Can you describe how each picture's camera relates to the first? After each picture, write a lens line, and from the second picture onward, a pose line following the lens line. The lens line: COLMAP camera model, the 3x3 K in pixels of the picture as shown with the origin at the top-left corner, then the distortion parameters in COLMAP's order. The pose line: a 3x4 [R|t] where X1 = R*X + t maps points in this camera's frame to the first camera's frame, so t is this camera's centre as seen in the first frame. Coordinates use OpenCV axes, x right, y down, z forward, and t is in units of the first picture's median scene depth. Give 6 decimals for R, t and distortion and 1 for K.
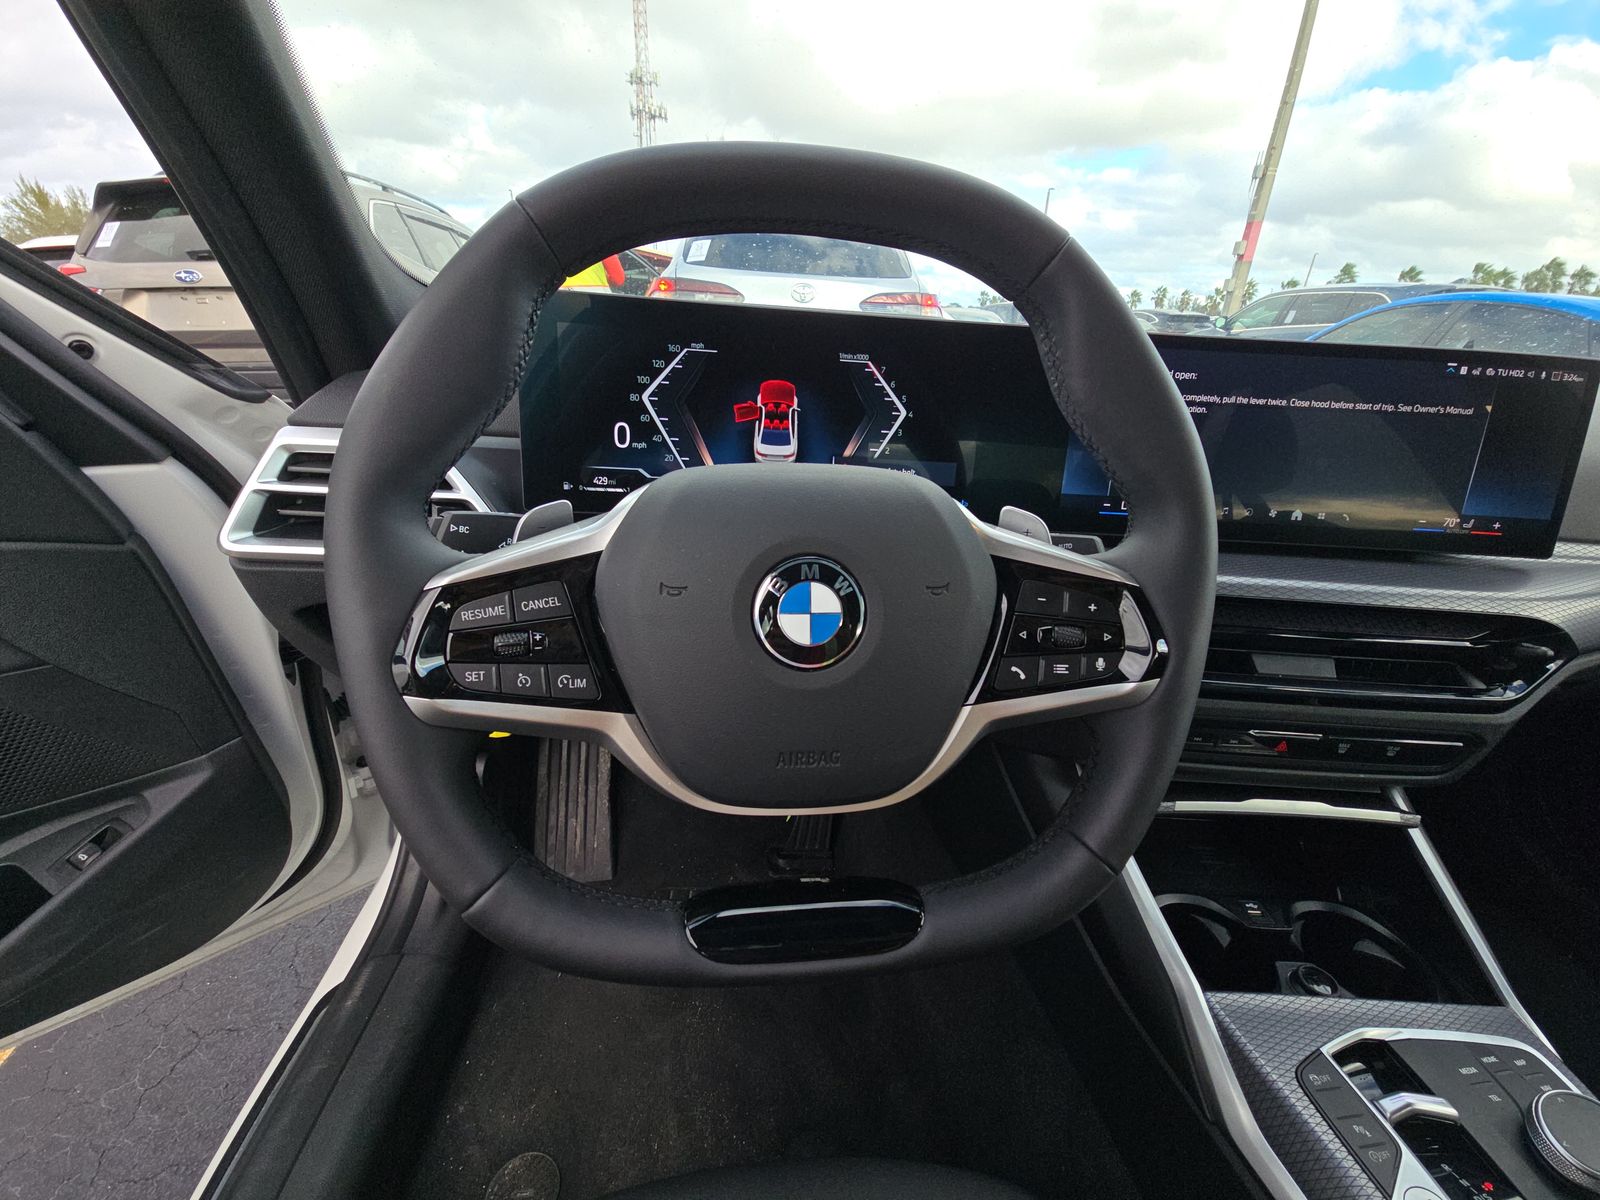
lens RADIAL K [[650.2, 0, 800.0], [0, 650.2, 600.0], [0, 0, 1]] dist [-0.000614, -0.006016]
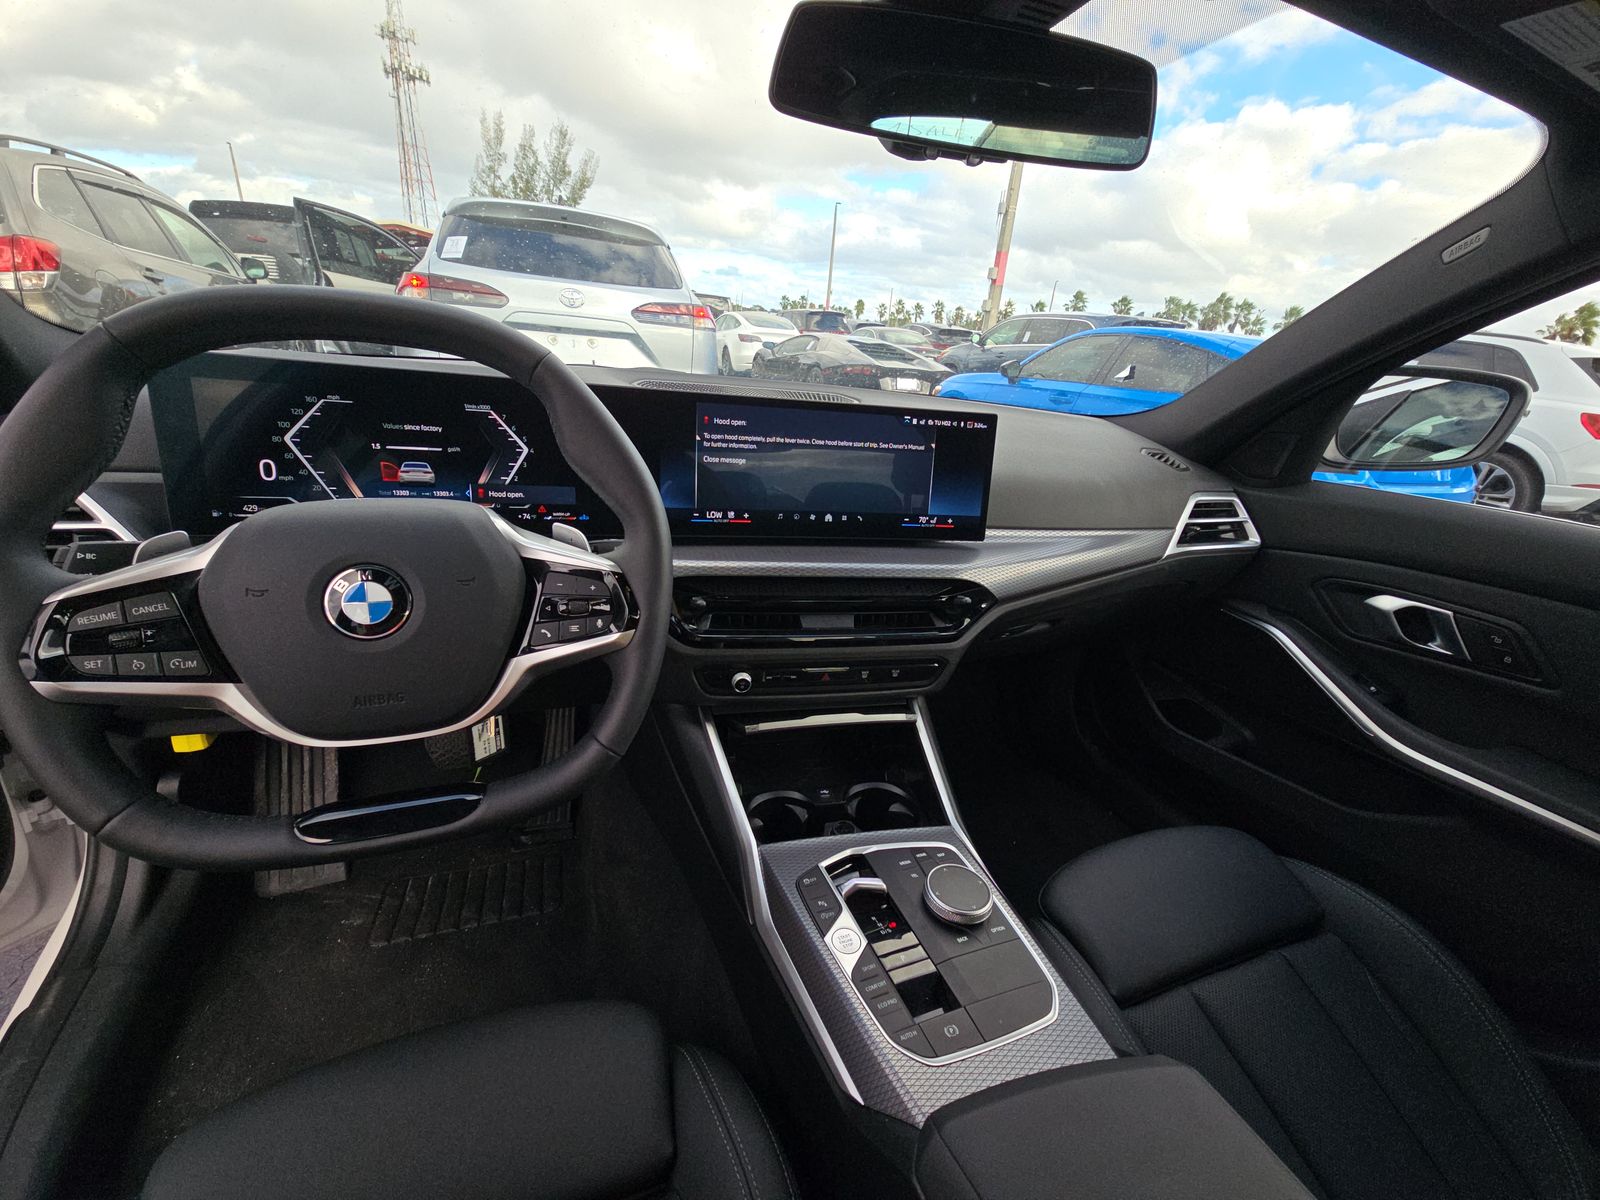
lens RADIAL K [[654.6, 0, 818.7], [0, 654.6, 601.5], [0, 0, 1]] dist [0.003346, -0.006988]
pose [[0.960174, -0.064295, 0.271906, 0.347849], [0.062843, 0.997924, 0.014054, 0.035356], [-0.272245, 0.003593, 0.962221, -0.425955]]
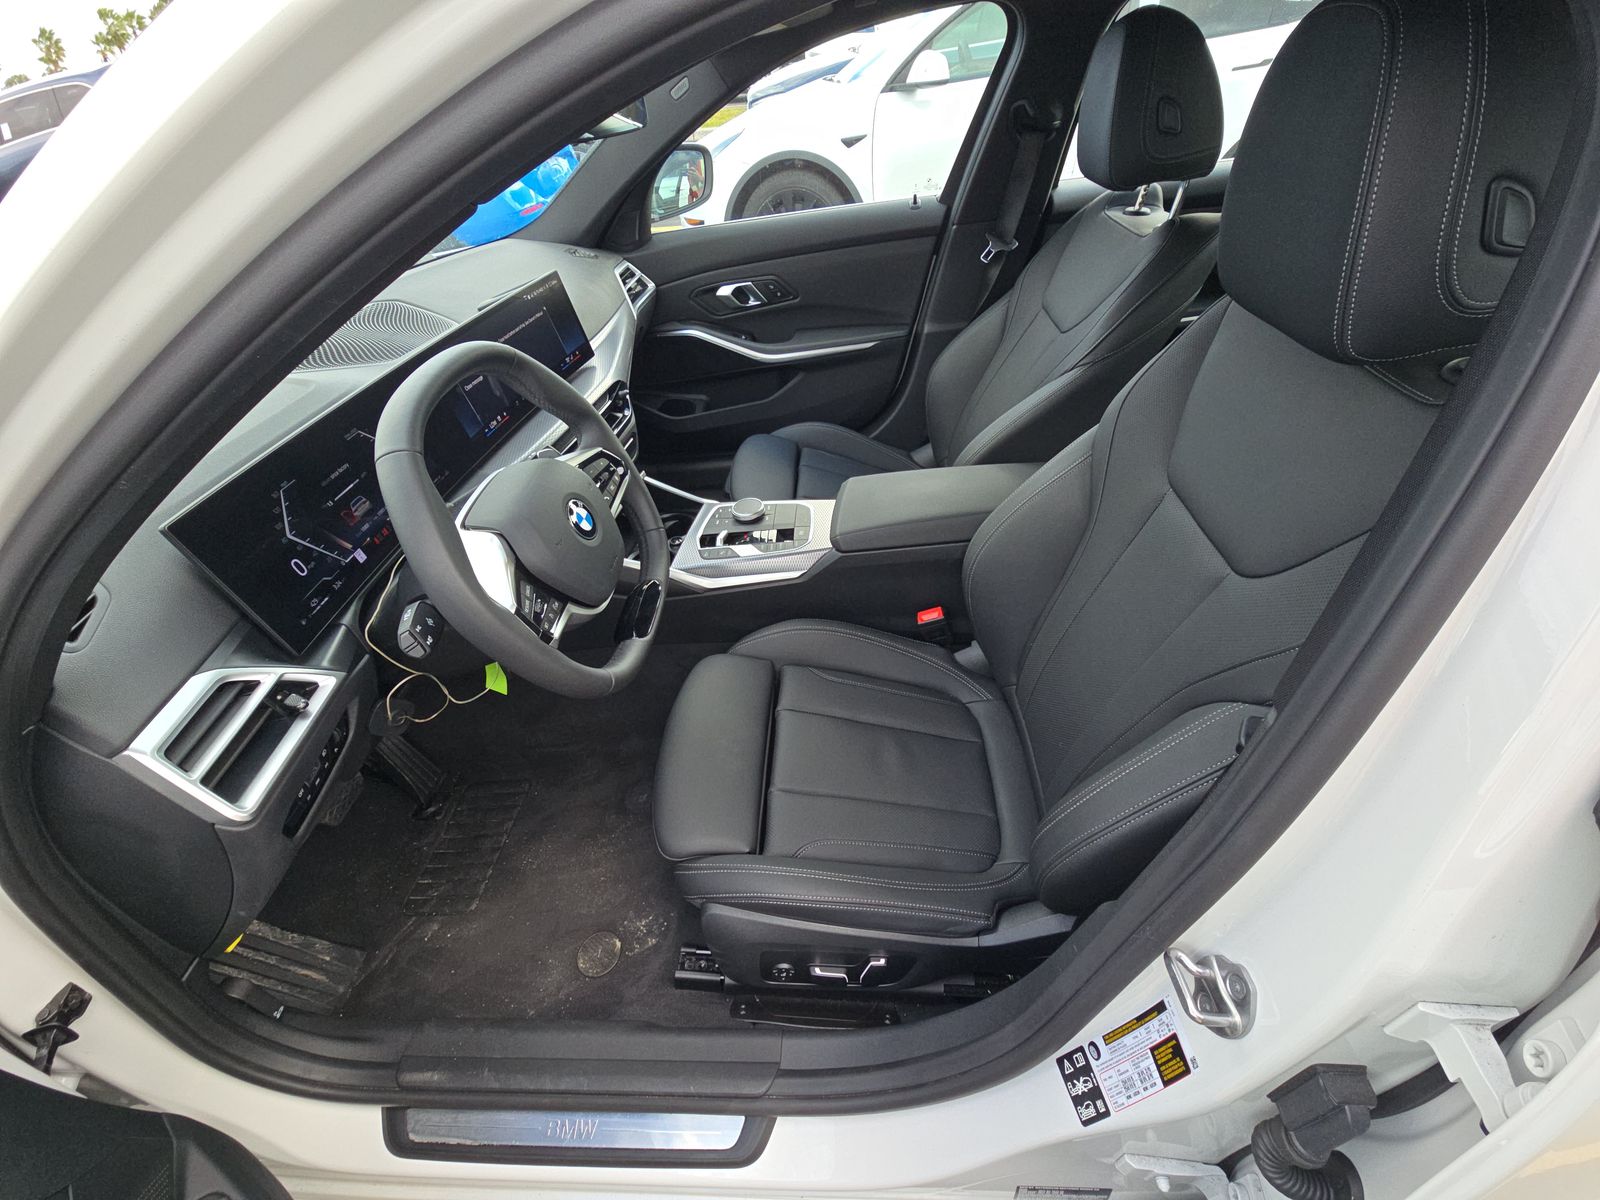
lens RADIAL K [[650.2, 0, 800.0], [0, 650.2, 600.0], [0, 0, 1]] dist [-0.000614, -0.006016]
pose [[0.139713, -0.687025, 0.713075, -1.092216], [0.457497, 0.683453, 0.568848, -0.478905], [-0.878167, 0.246755, 0.409800, -0.434711]]
